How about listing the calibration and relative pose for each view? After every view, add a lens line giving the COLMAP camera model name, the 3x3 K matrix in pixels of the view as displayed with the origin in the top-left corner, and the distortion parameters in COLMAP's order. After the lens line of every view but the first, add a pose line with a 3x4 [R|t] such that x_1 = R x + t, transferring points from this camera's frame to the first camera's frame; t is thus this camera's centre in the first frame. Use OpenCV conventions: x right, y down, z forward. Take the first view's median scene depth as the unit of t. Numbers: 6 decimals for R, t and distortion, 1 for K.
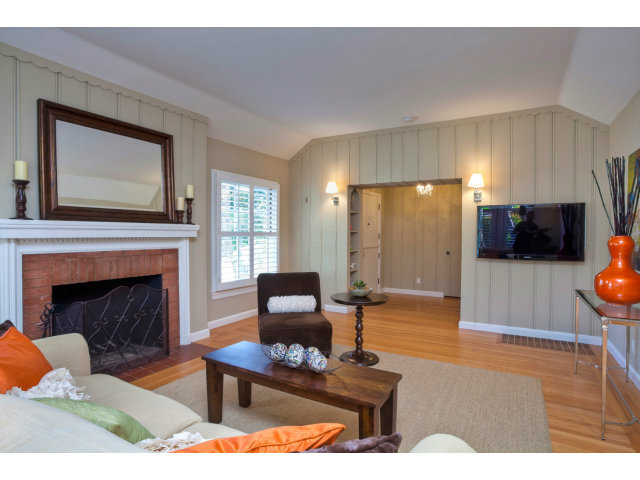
lens RADIAL K [[345.6, 0, 319.5], [0, 345.6, 238.6], [0, 0, 1]] dist [-0.037958, 0.003349]
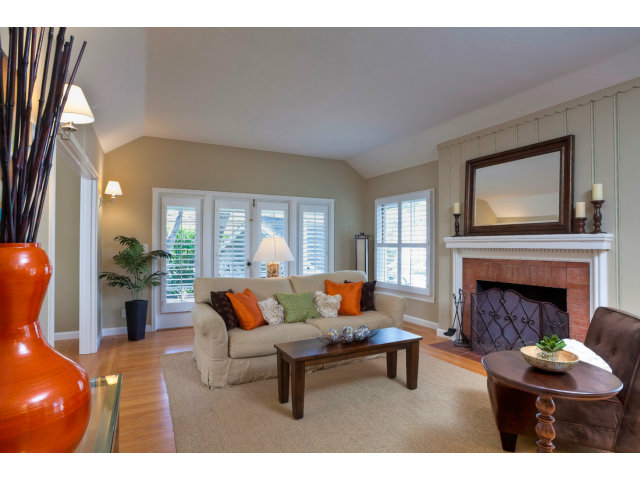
lens RADIAL K [[345.6, 0, 323.2], [0, 345.6, 242.5], [0, 0, 1]] dist [-0.037958, 0.003349]
pose [[-0.510859, -0.010631, -0.859599, 0.733005], [-0.014786, 0.999884, -0.003578, -0.008997], [0.859537, 0.010882, -0.510957, 1.008261]]
